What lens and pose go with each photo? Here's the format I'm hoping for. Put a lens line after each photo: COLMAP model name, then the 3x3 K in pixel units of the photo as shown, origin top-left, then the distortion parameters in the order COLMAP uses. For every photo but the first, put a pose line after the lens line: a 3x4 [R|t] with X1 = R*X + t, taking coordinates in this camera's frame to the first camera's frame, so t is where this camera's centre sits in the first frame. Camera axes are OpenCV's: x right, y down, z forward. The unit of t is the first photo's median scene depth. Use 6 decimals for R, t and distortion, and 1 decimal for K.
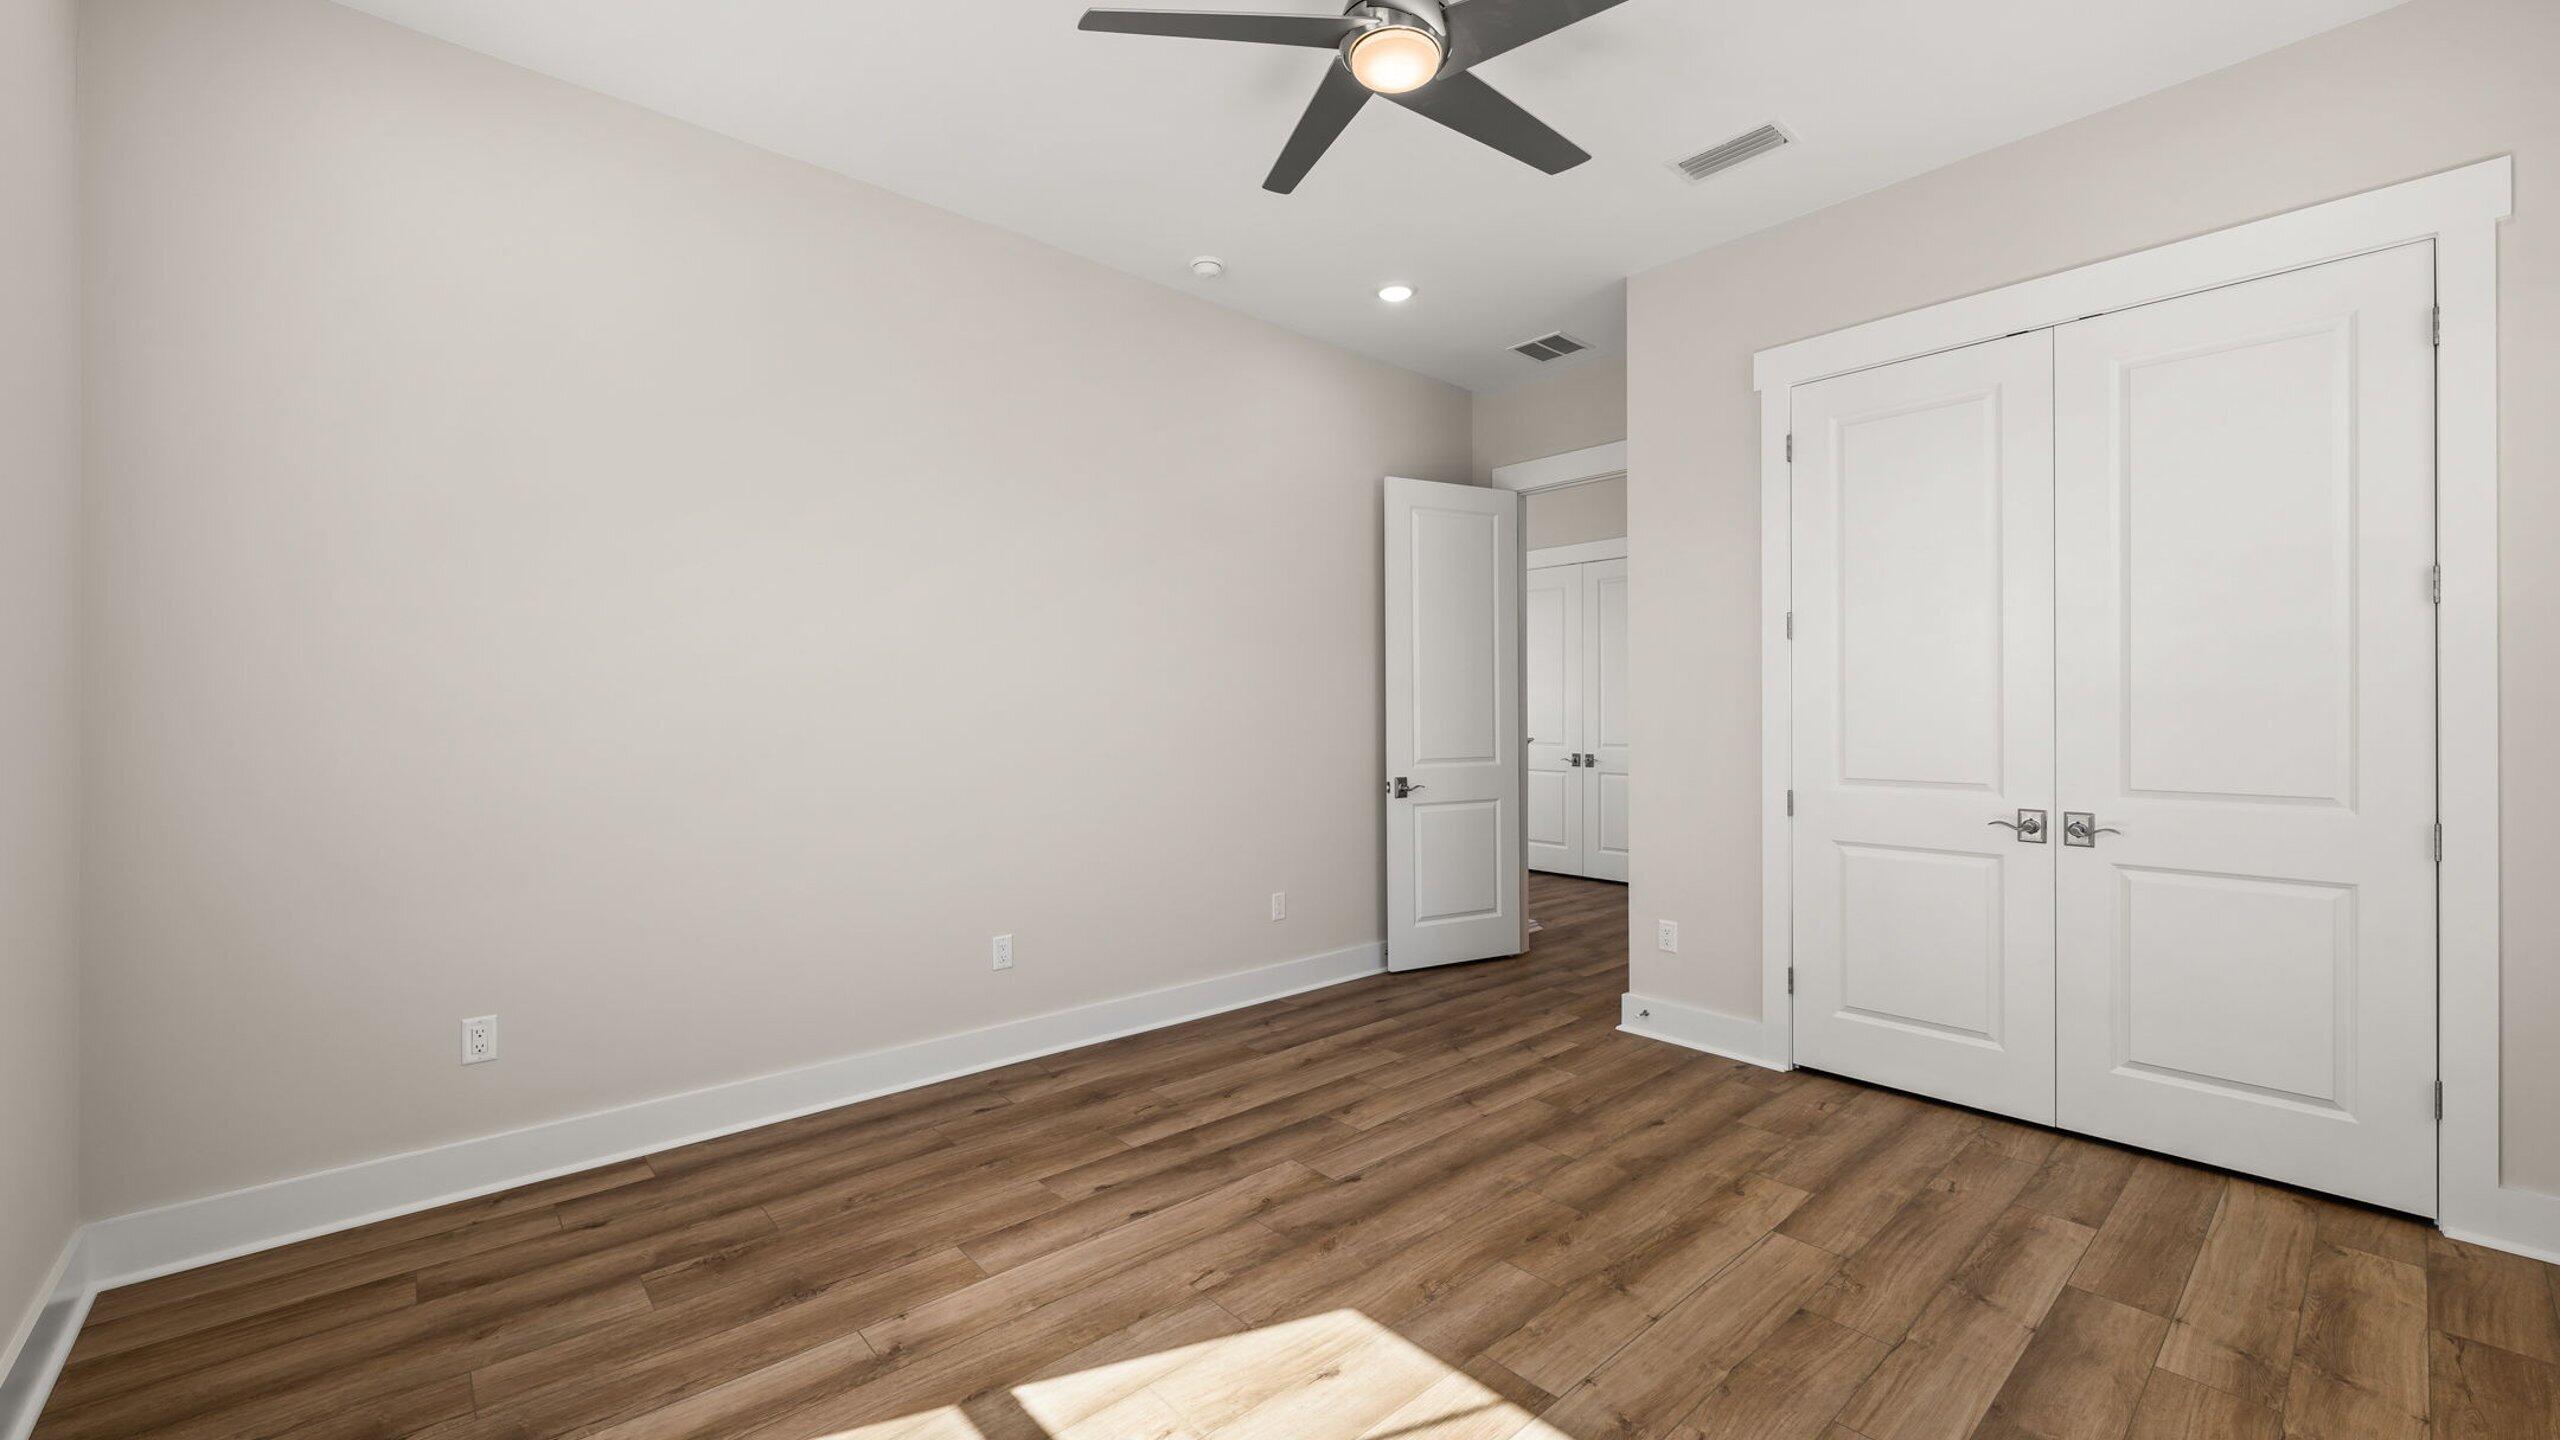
lens RADIAL K [[1003.6, 0, 1285.7], [0, 1003.6, 705.8], [0, 0, 1]] dist [0.005669, -0.001266]
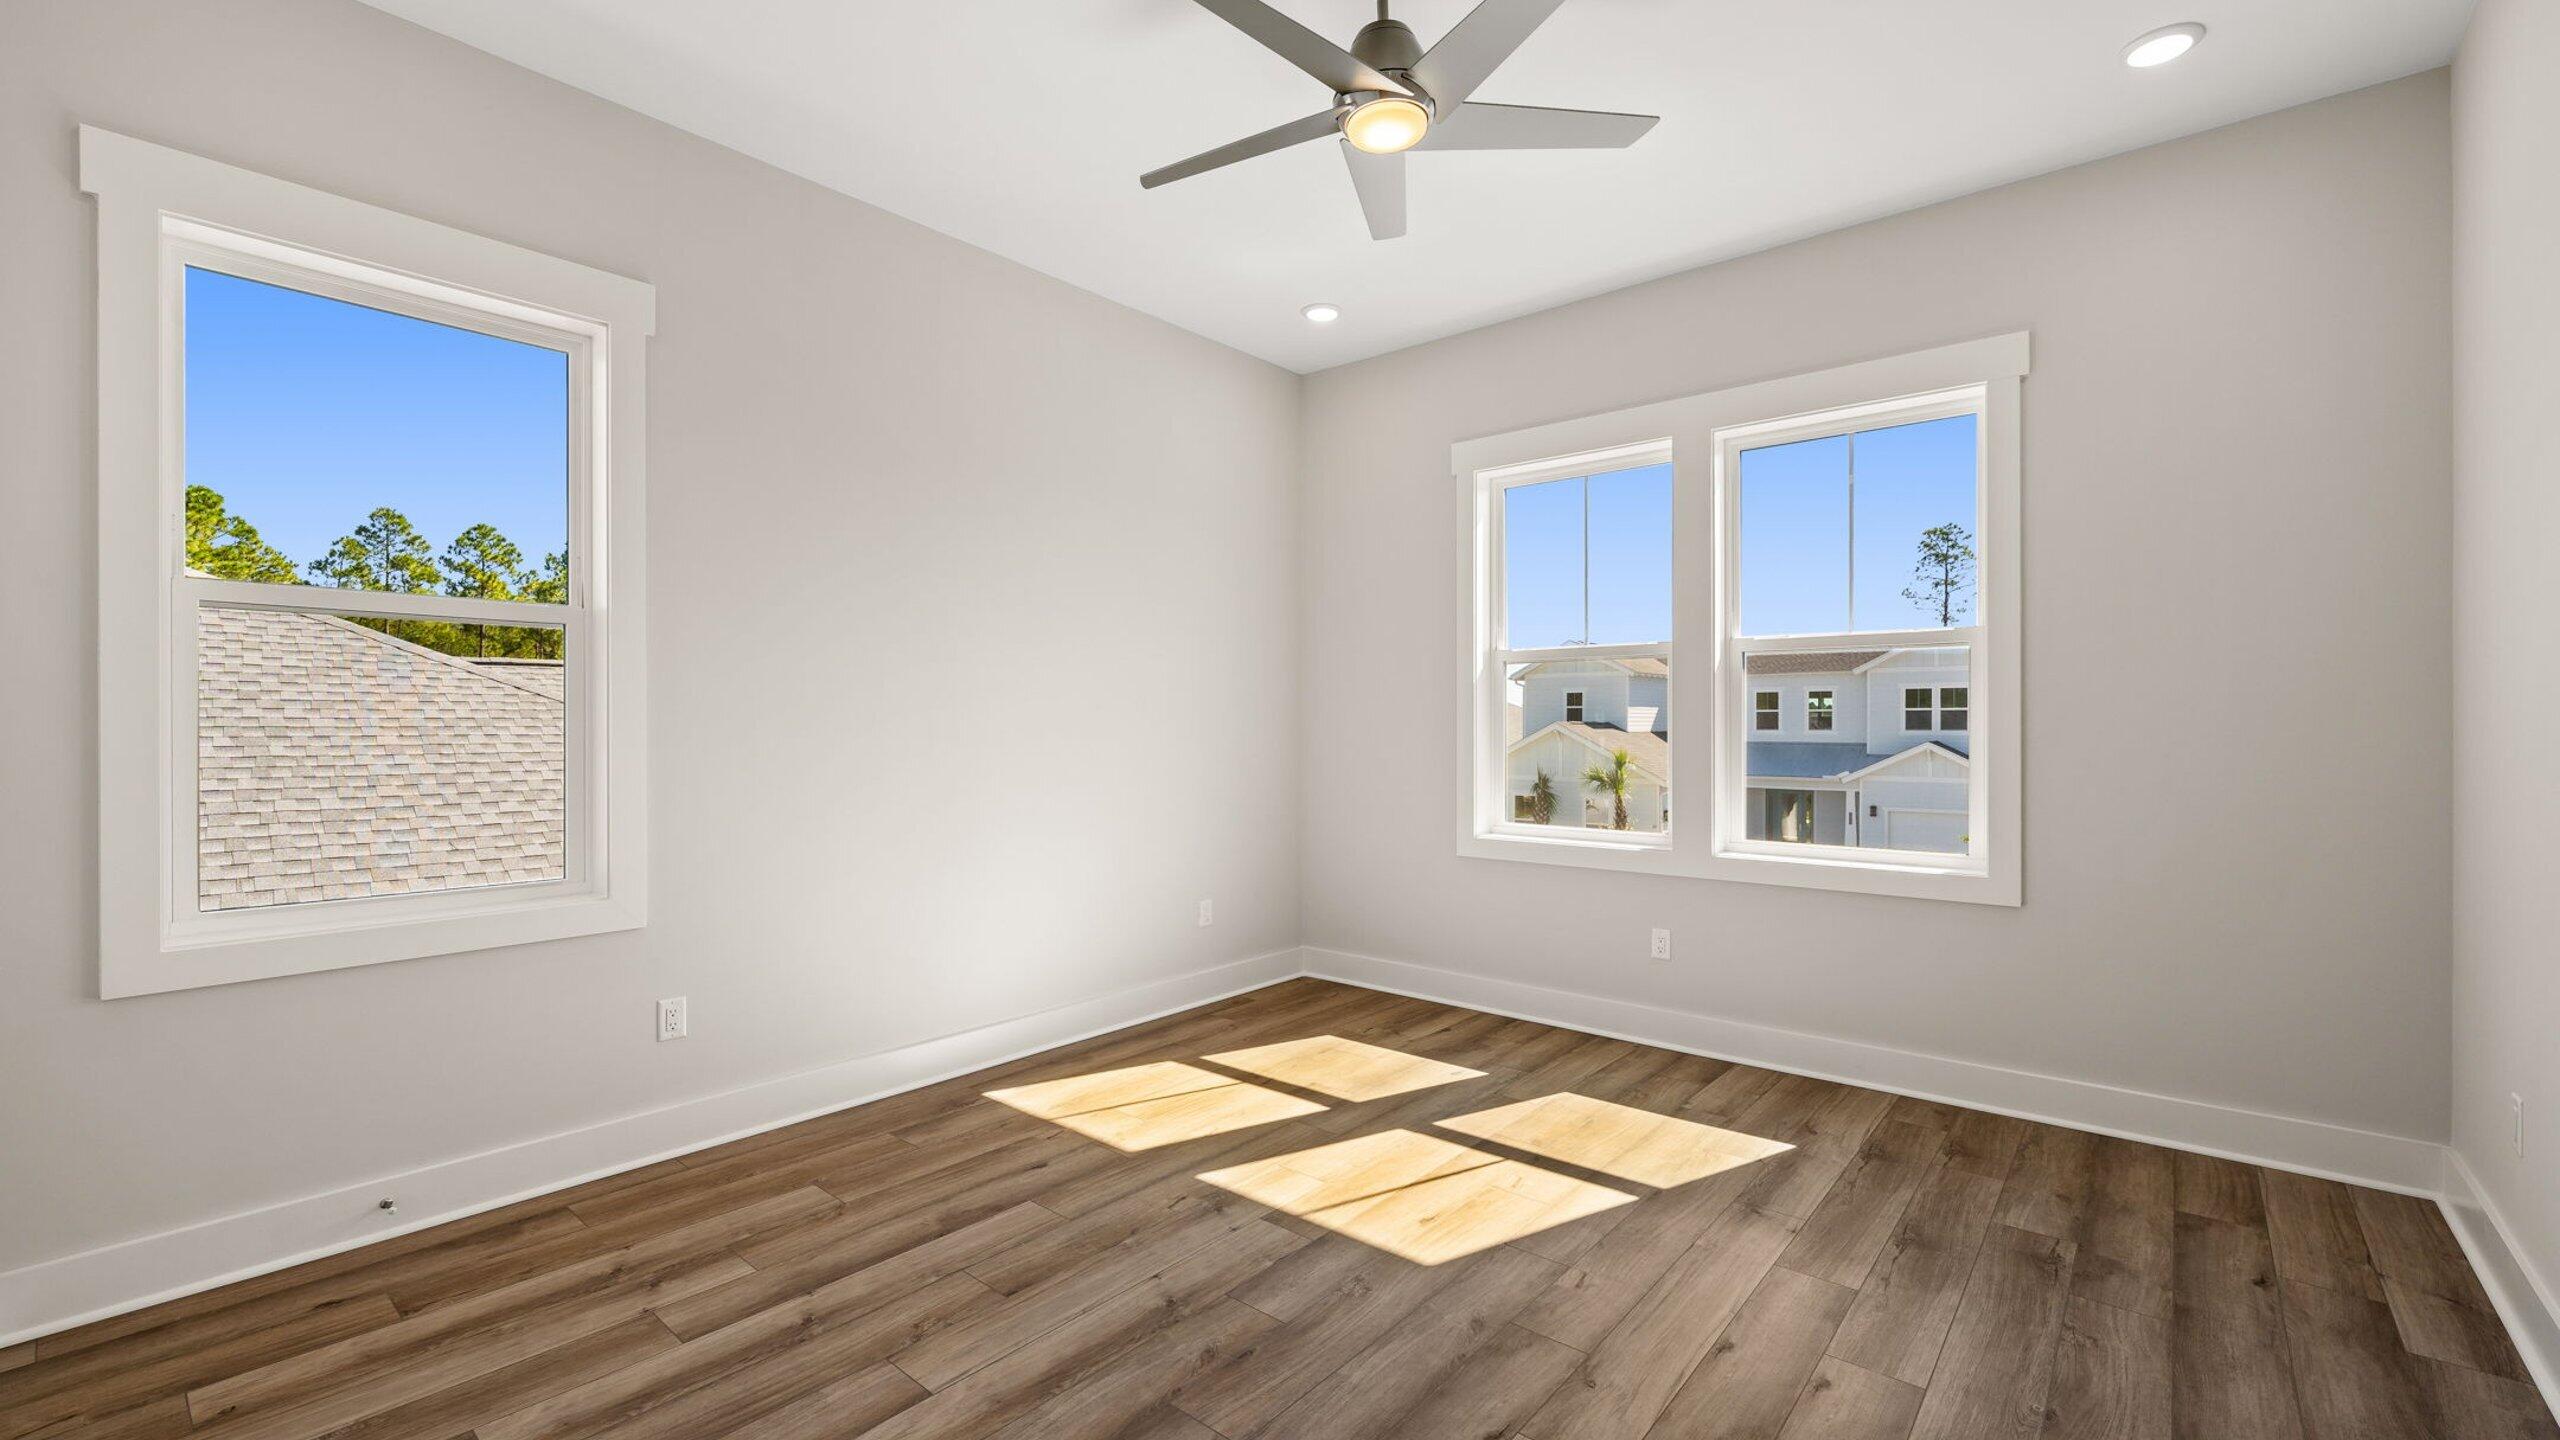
lens RADIAL K [[1003.6, 0, 1264.9], [0, 1003.6, 728.9], [0, 0, 1]] dist [0.005669, -0.001266]
pose [[-0.993720, 0.000045, -0.111895, 0.352540], [0.000899, 0.999971, -0.007580, 0.019384], [0.111891, -0.007633, -0.993691, 2.003416]]
